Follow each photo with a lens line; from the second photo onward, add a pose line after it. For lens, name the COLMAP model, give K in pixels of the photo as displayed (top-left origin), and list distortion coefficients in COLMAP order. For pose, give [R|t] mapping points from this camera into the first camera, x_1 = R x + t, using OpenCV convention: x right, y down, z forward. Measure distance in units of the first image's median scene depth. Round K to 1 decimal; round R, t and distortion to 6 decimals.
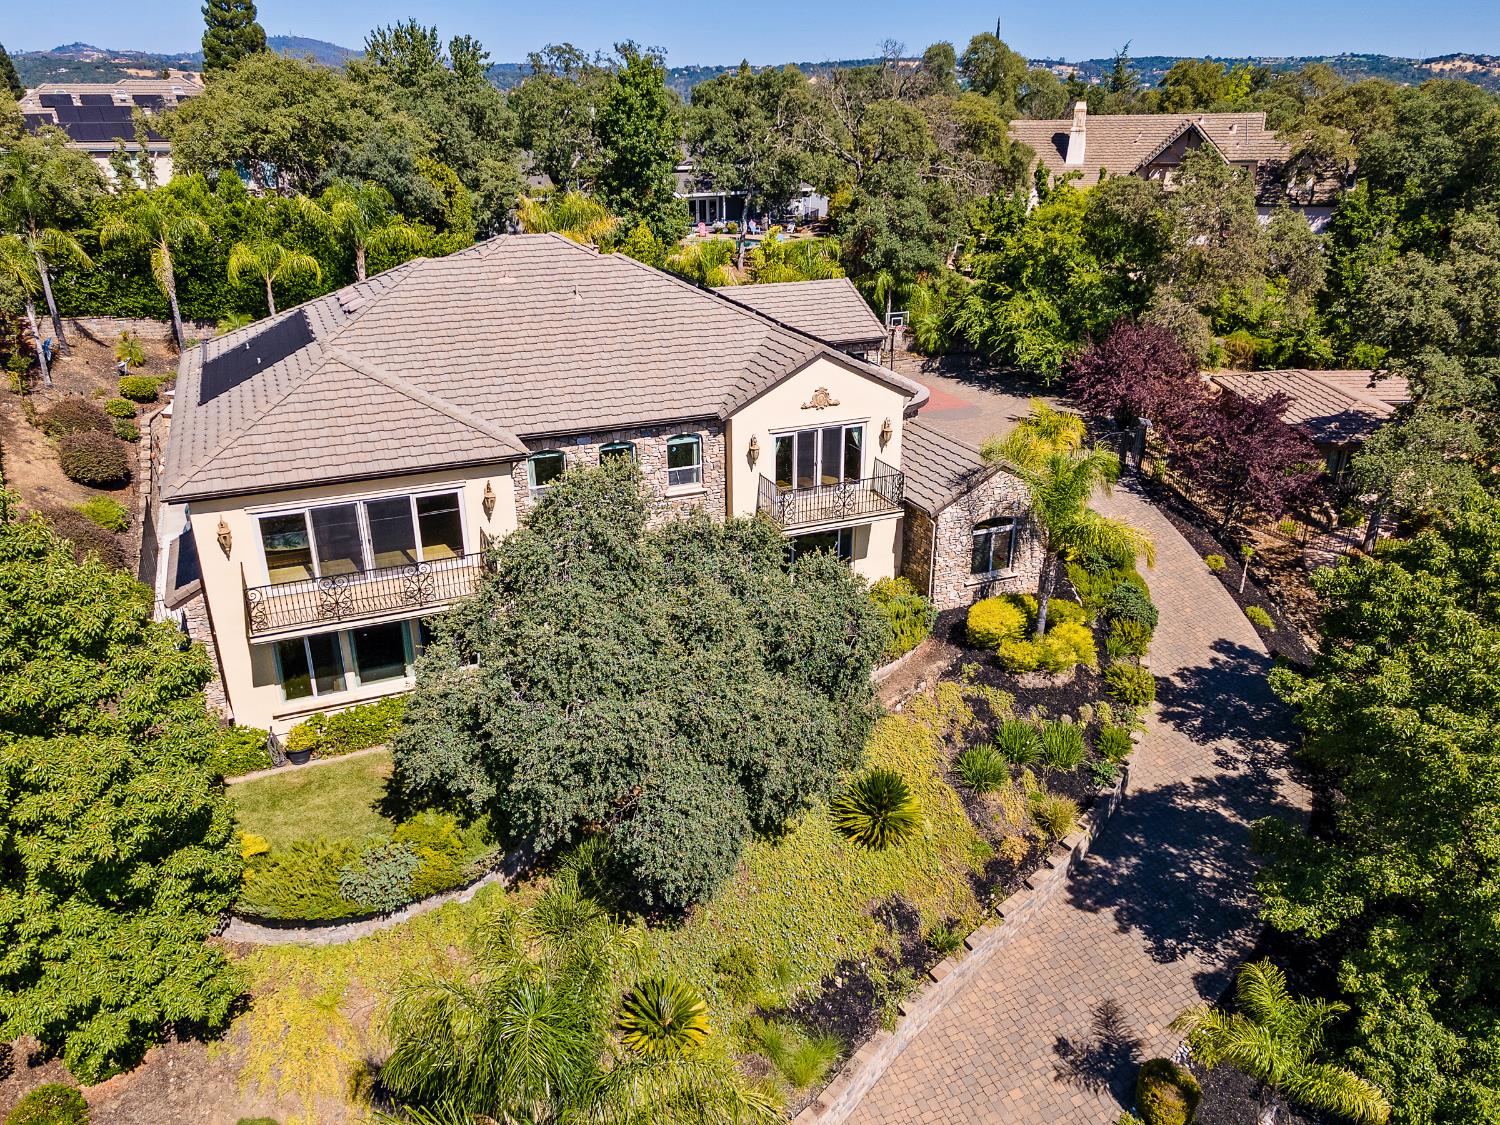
lens RADIAL K [[1080.9, 0, 750.0], [0, 1080.9, 562.5], [0, 0, 1]] dist [0.041370, 0.005680]
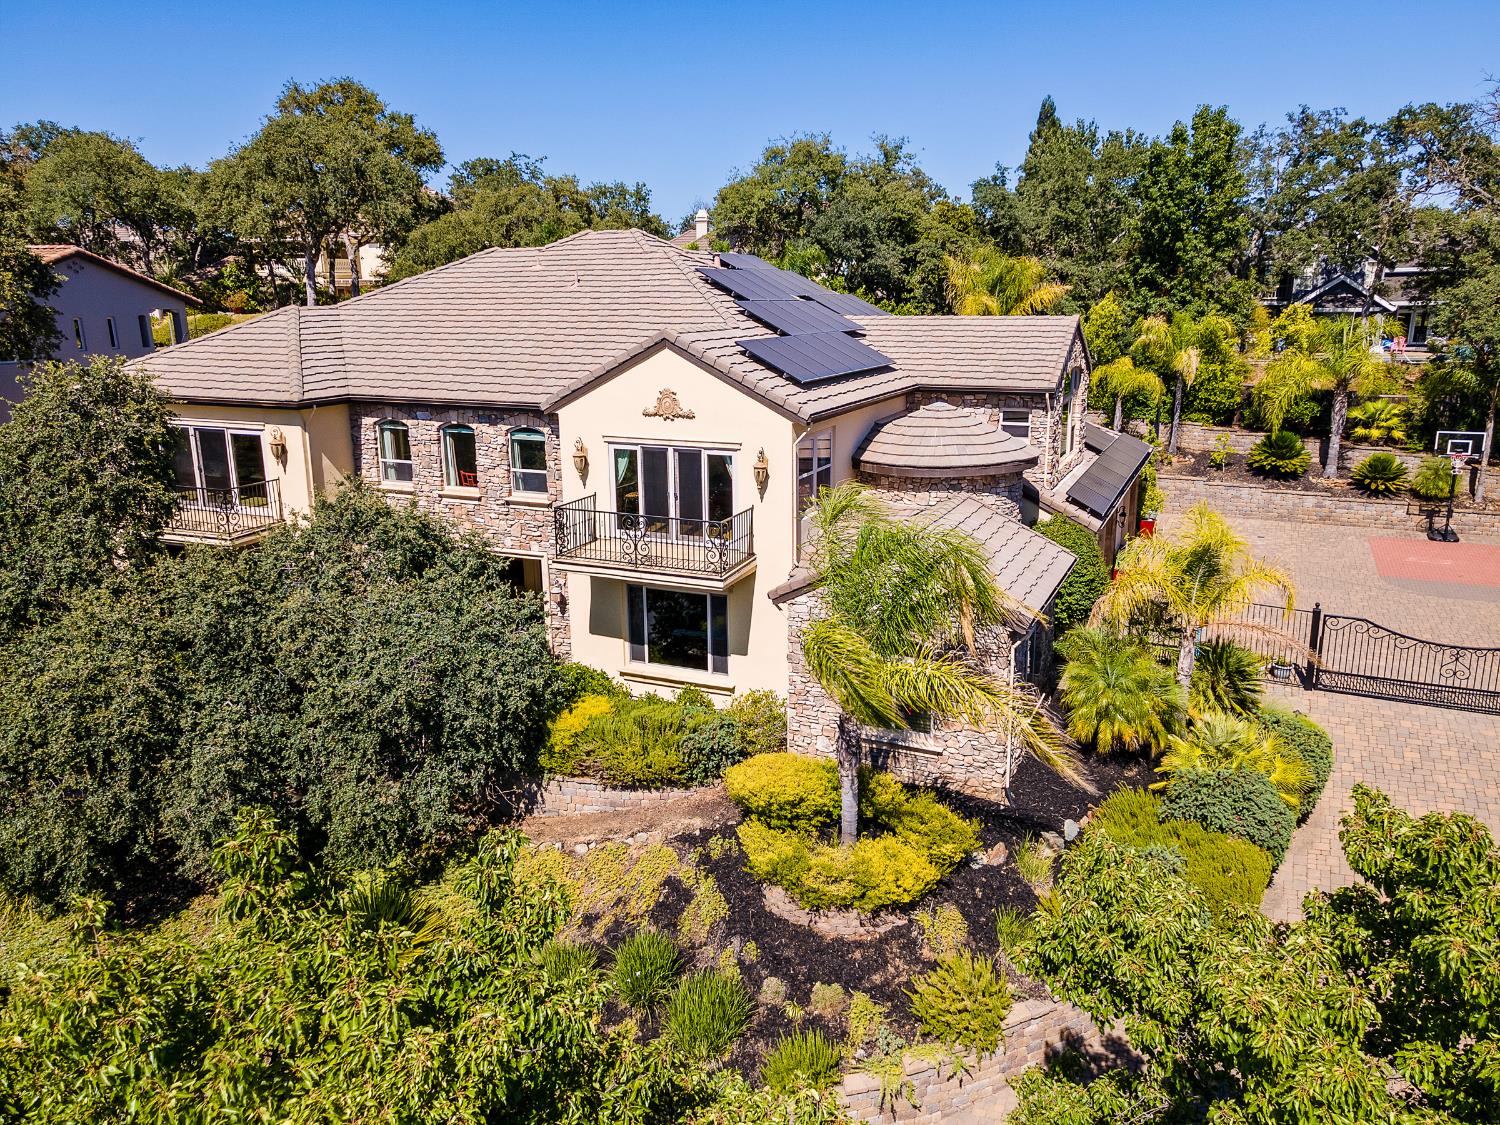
lens RADIAL K [[1080.9, 0, 750.0], [0, 1080.9, 562.5], [0, 0, 1]] dist [0.041370, 0.005680]
pose [[0.661914, 0.180748, -0.727461, 0.657541], [-0.282355, 0.959130, -0.018605, -0.052367], [0.694367, 0.217717, 0.685897, 0.565185]]
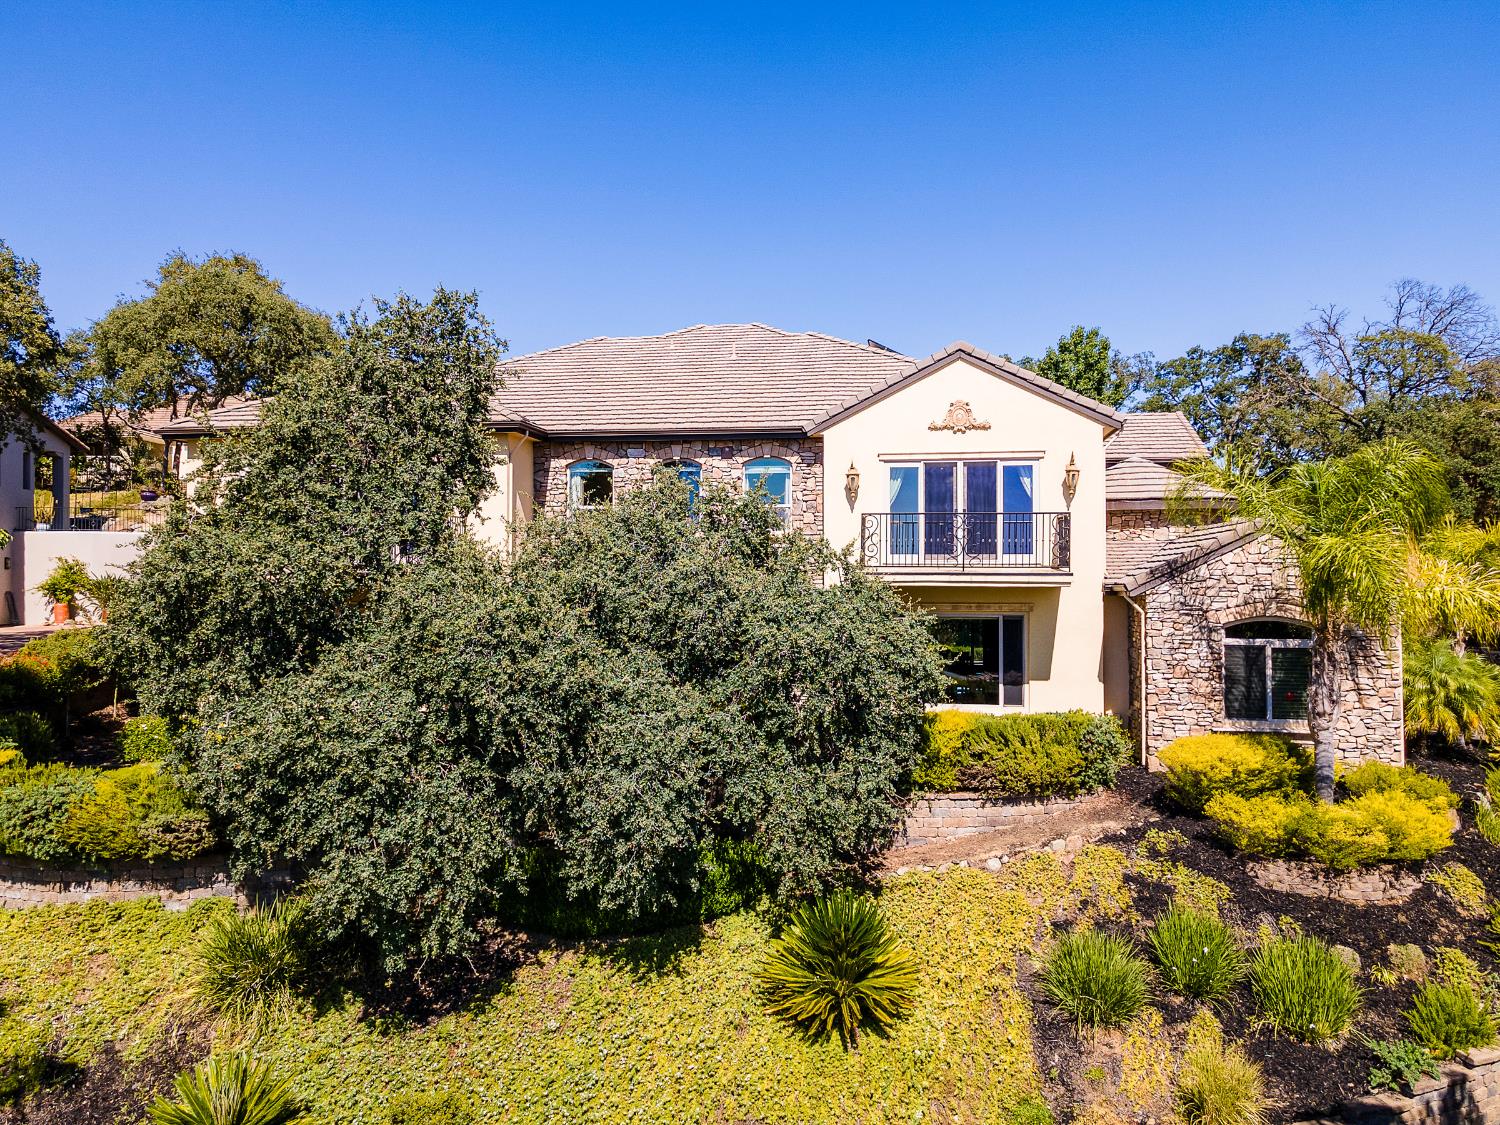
lens RADIAL K [[1102.3, 0, 740.2], [0, 1102.3, 567.7], [0, 0, 1]] dist [0.040557, 0.001540]
pose [[0.835544, -0.003677, -0.549411, 0.345198], [-0.213126, 0.919508, -0.330276, 0.210149], [0.506402, 0.393054, 0.767506, 0.413837]]
